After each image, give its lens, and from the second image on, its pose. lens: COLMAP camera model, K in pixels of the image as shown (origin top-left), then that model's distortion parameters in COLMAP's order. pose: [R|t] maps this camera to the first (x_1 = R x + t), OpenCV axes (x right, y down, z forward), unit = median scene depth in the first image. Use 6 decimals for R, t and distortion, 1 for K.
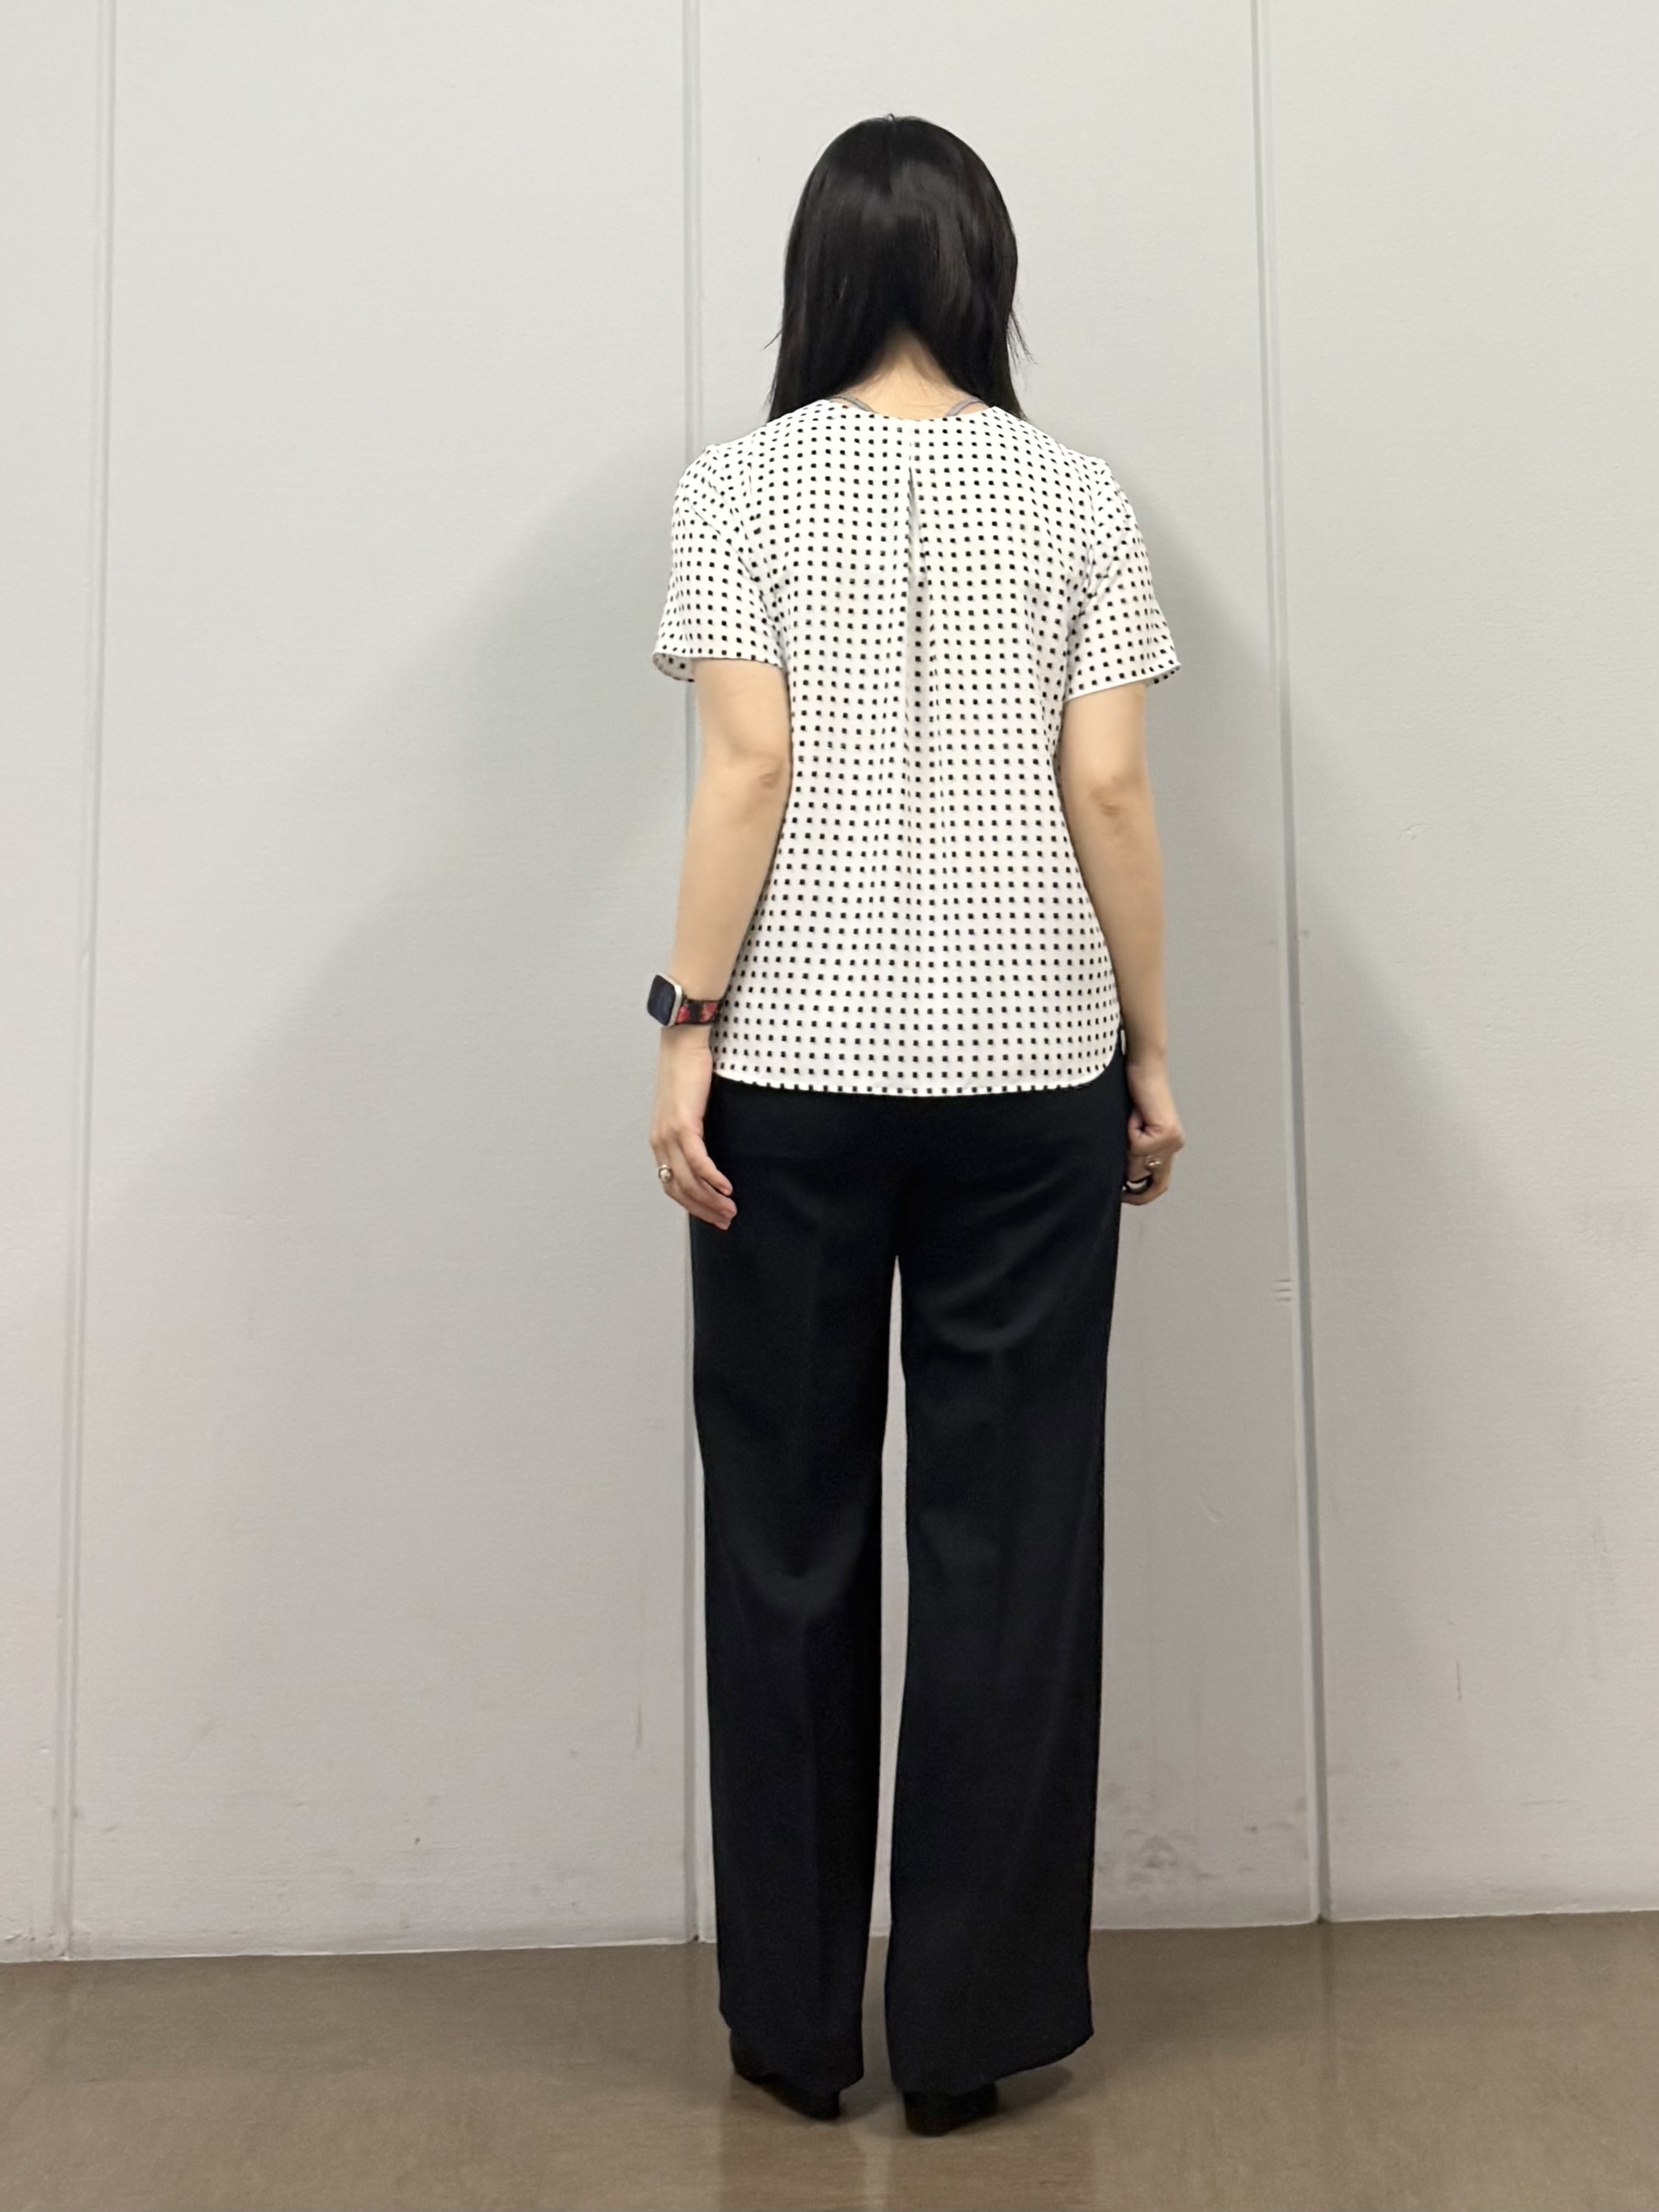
lens RADIAL K [[1551.5, 0, 822.5], [0, 1551.5, 1092.7], [0, 0, 1]] dist [0.026091, 0.001186]
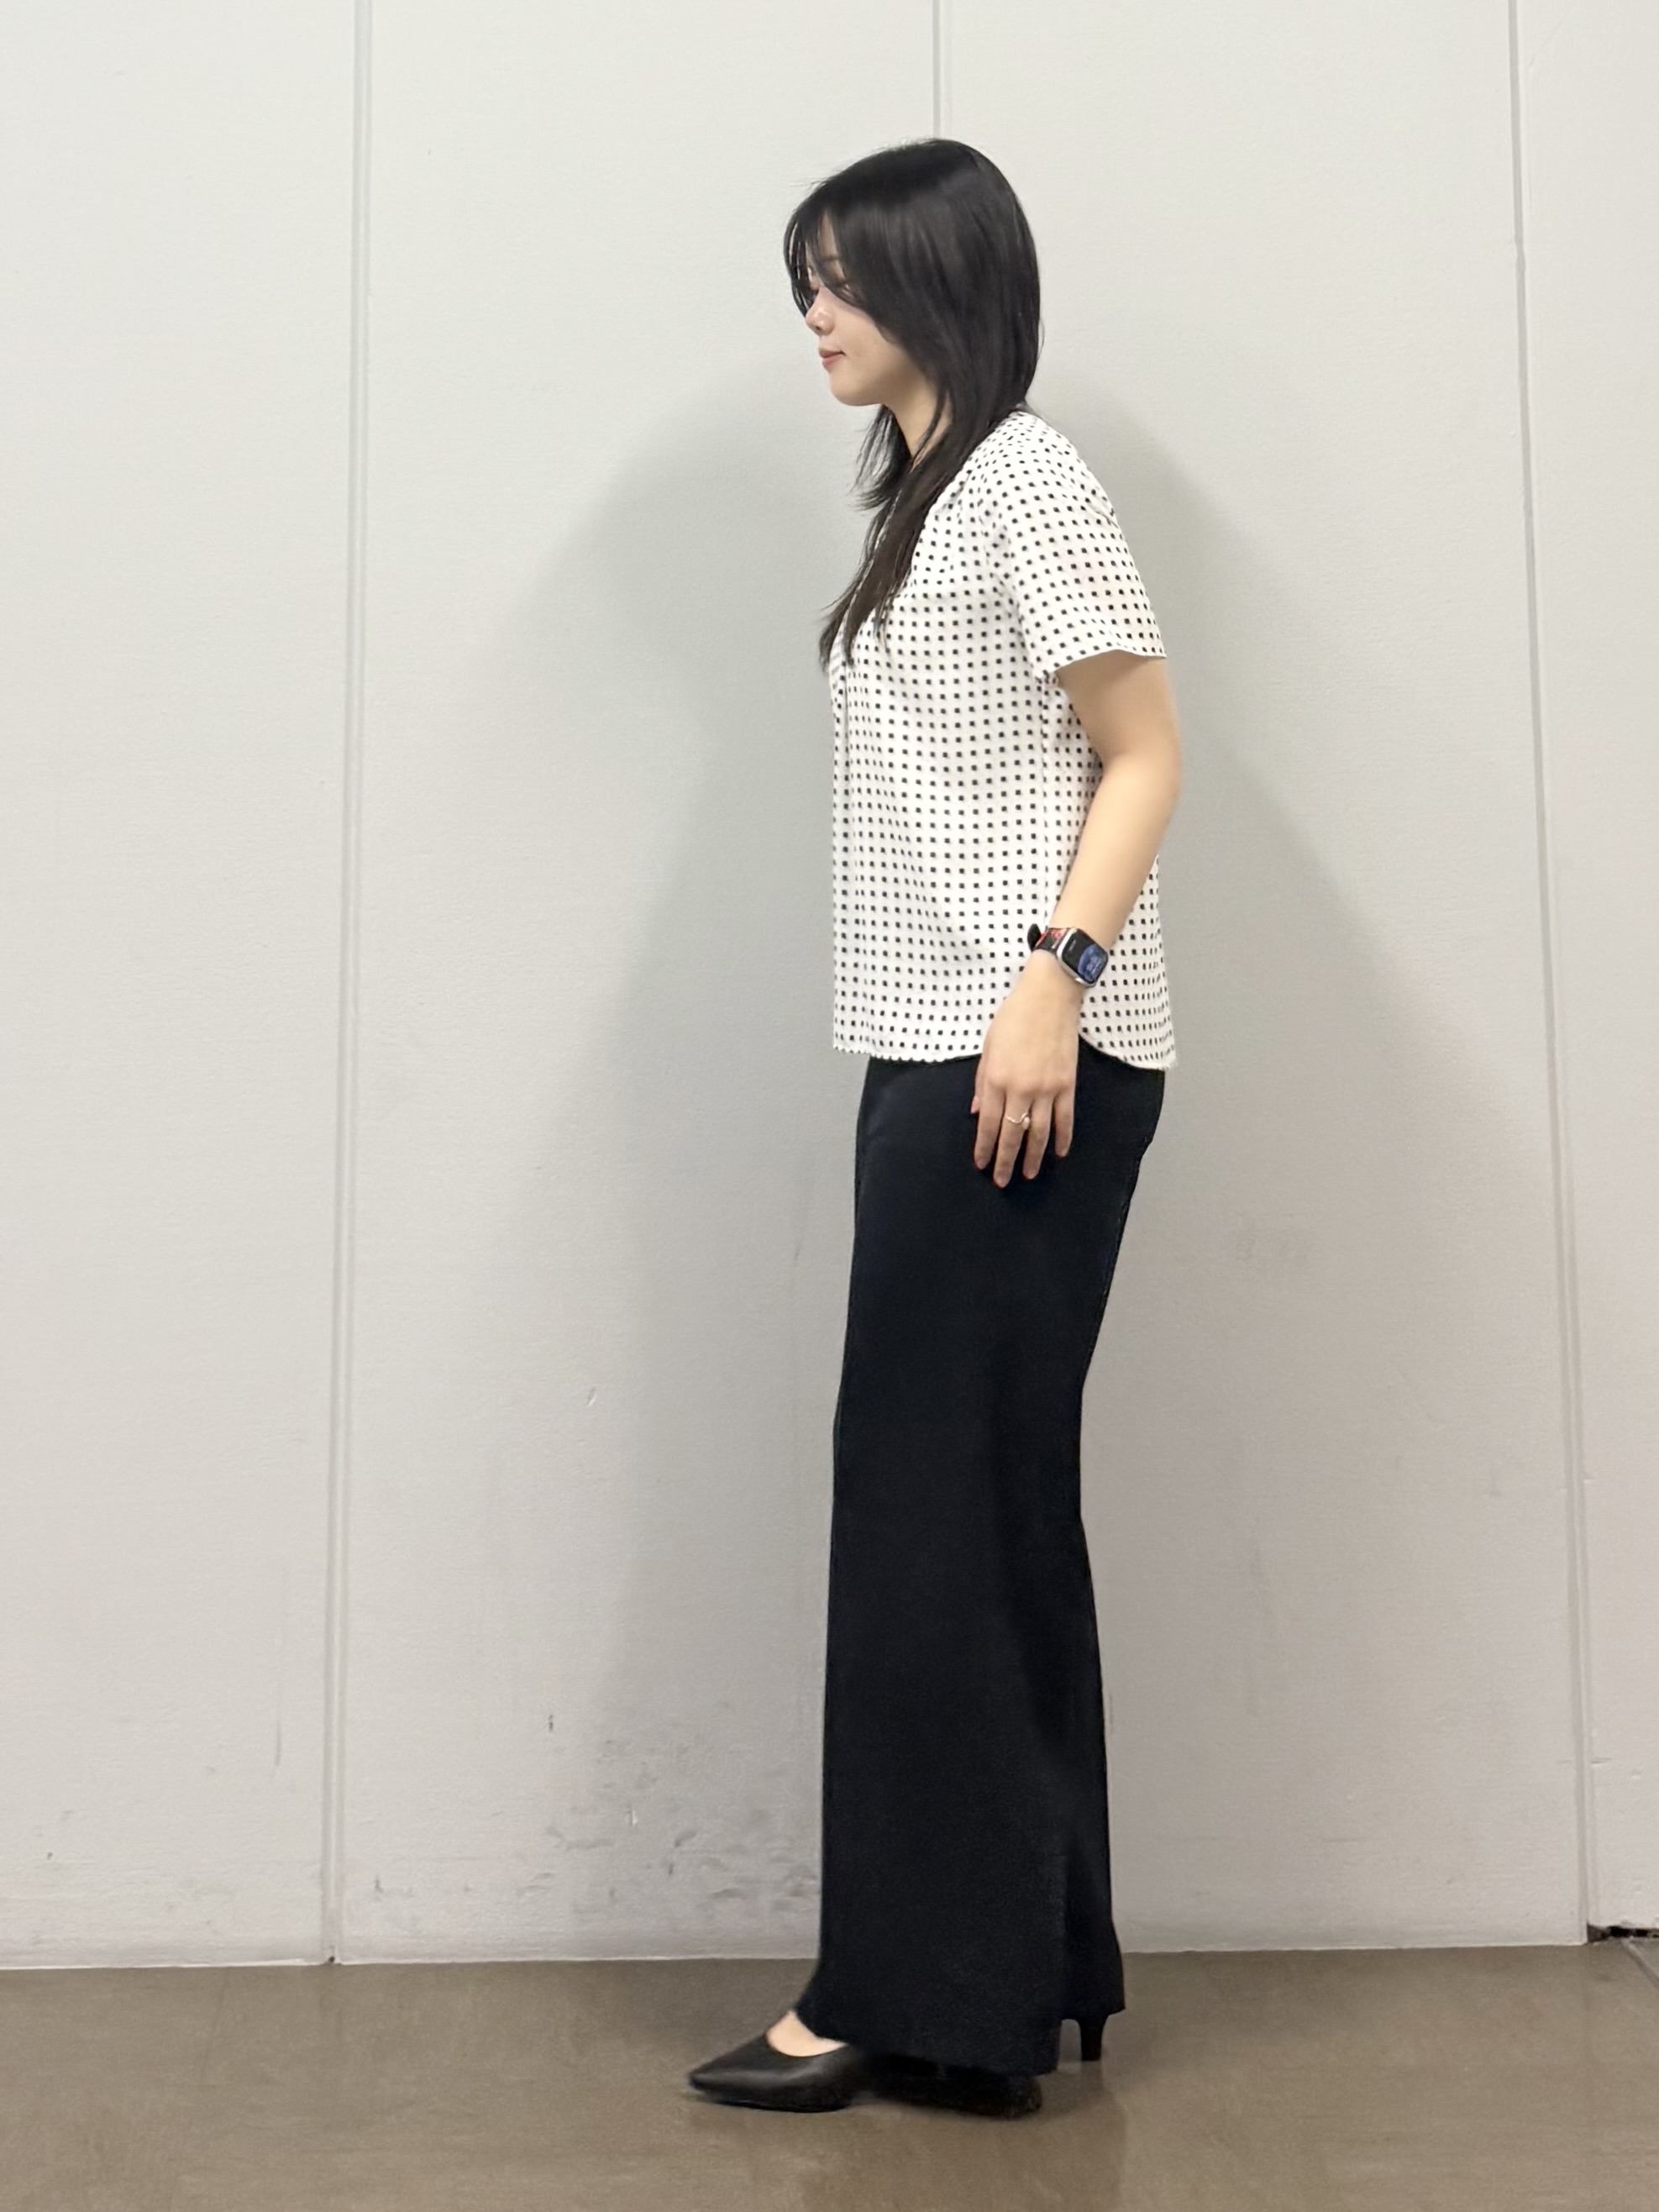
lens RADIAL K [[1551.5, 0, 841.3], [0, 1551.5, 1116.0], [0, 0, 1]] dist [0.026091, 0.001186]
pose [[0.999740, 0.016727, -0.015492, 0.251142], [-0.016611, 0.999833, 0.007594, -0.000834], [0.015617, -0.007335, 0.999851, 0.027236]]
